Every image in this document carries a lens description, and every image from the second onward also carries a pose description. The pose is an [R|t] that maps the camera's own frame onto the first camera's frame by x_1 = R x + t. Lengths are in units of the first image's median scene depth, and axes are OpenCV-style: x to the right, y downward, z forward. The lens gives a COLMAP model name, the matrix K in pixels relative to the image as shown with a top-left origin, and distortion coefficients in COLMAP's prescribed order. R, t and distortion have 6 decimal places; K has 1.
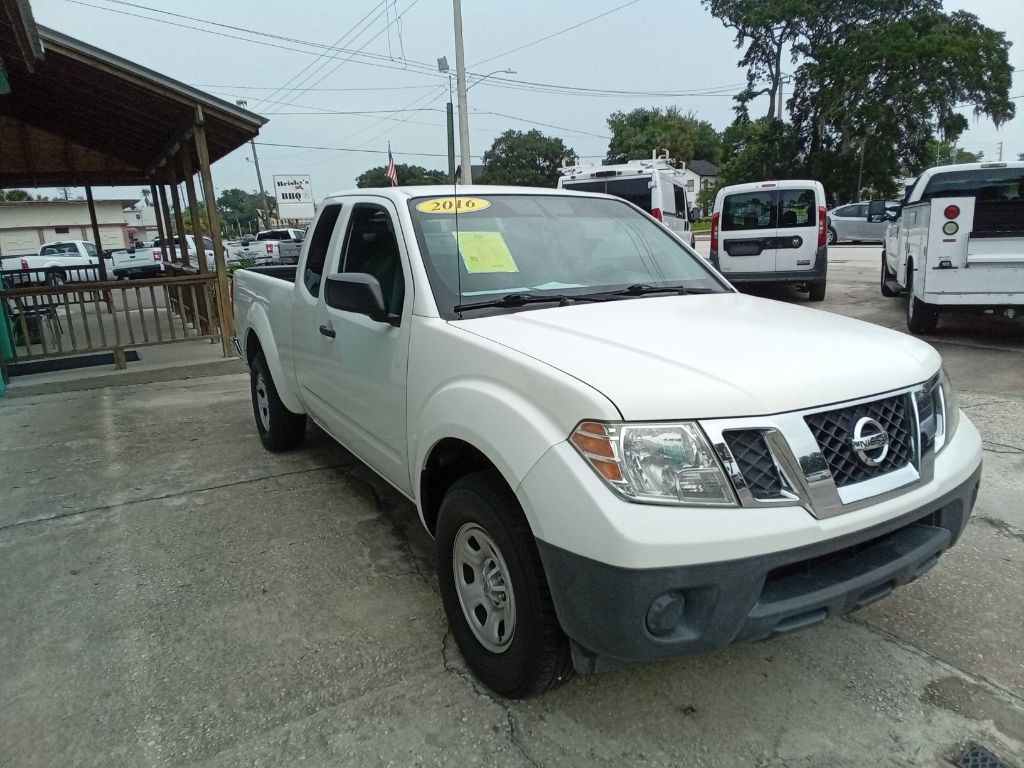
lens RADIAL K [[694.5, 0, 518.5], [0, 694.5, 382.6], [0, 0, 1]] dist [0.075234, -0.084497]
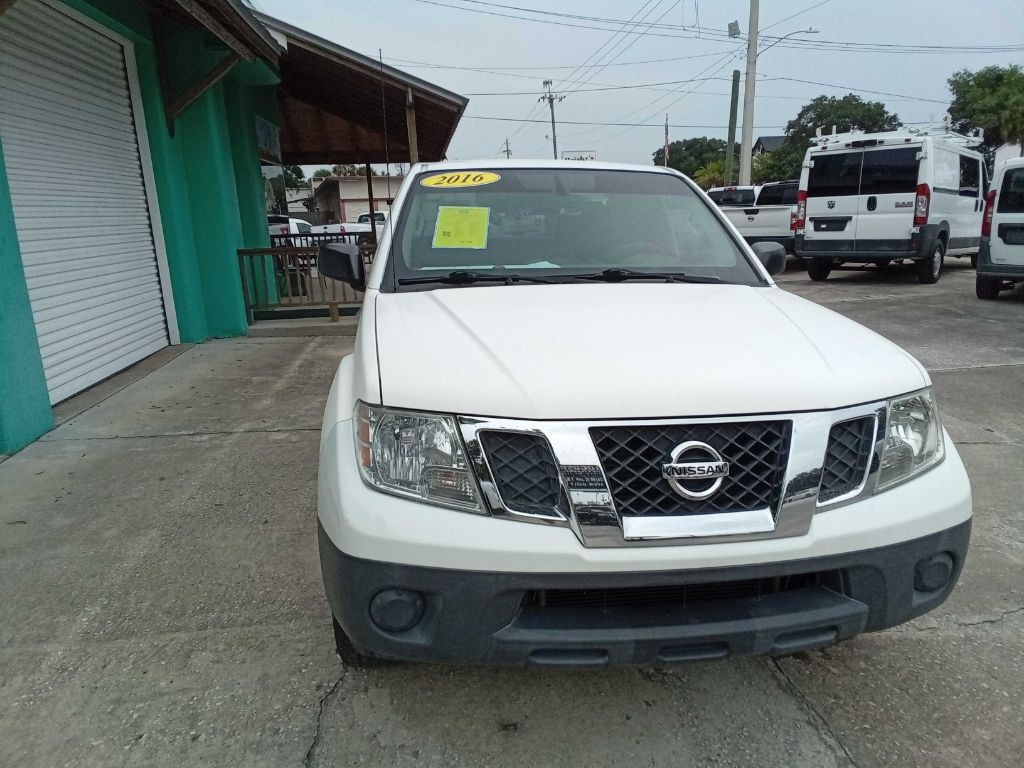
lens RADIAL K [[694.5, 0, 518.6], [0, 694.5, 382.9], [0, 0, 1]] dist [0.075234, -0.084497]
pose [[0.918386, 0.114976, -0.378613, 0.267534], [-0.102420, 0.993317, 0.053210, -0.018096], [0.382201, -0.010090, 0.924024, 0.072114]]
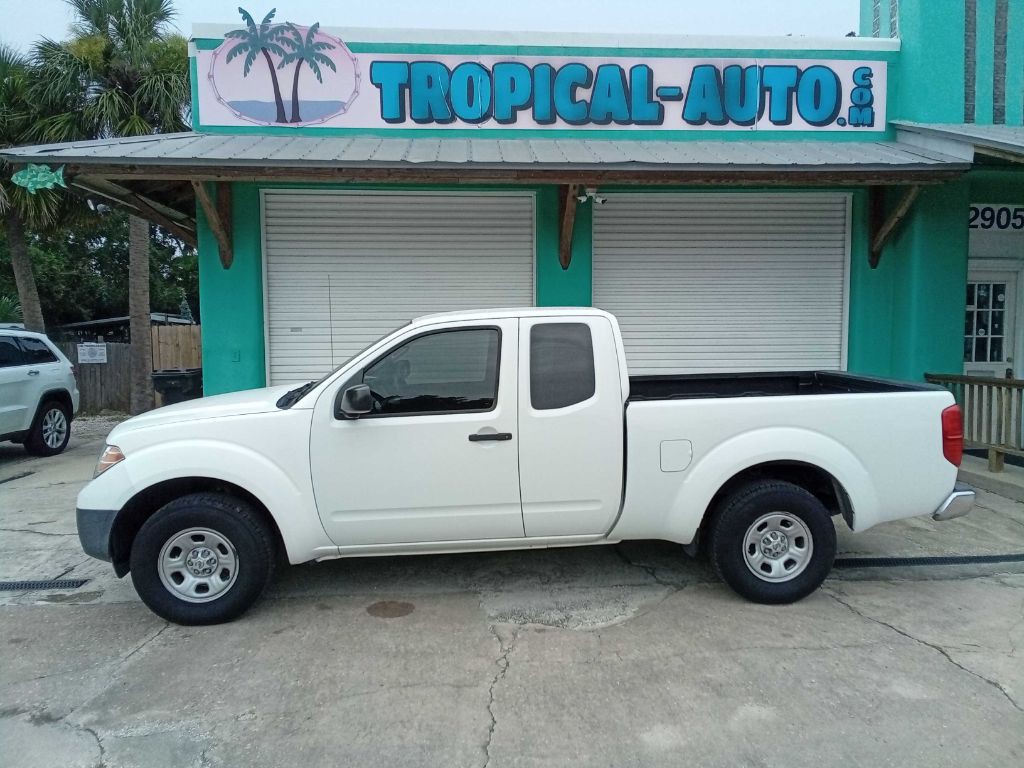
lens RADIAL K [[694.5, 0, 520.2], [0, 694.5, 387.3], [0, 0, 1]] dist [0.075234, -0.084497]
pose [[-0.460193, 0.111522, -0.880787, 0.839597], [-0.174213, 0.961449, 0.212757, -0.347881], [0.870559, 0.251354, -0.423023, 1.325514]]
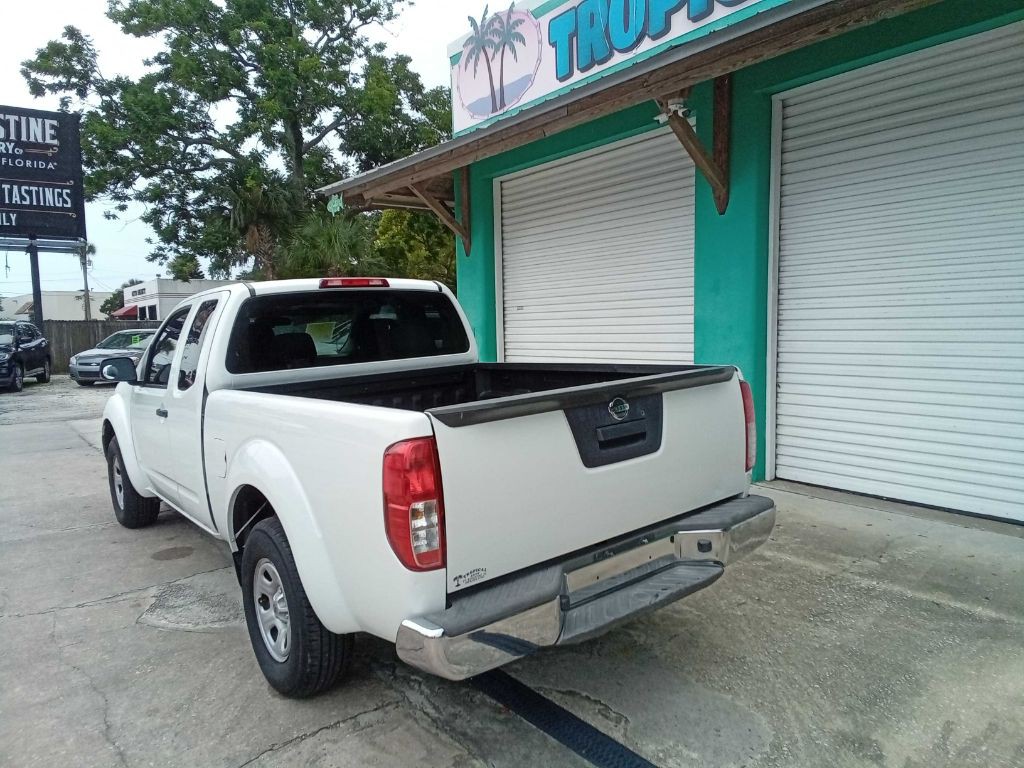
lens RADIAL K [[694.5, 0, 515.8], [0, 694.5, 385.5], [0, 0, 1]] dist [0.075234, -0.084497]
pose [[-0.989714, 0.079132, -0.119182, -0.218591], [0.037881, 0.948313, 0.315068, -0.399365], [0.137954, 0.307313, -0.941556, 1.838730]]
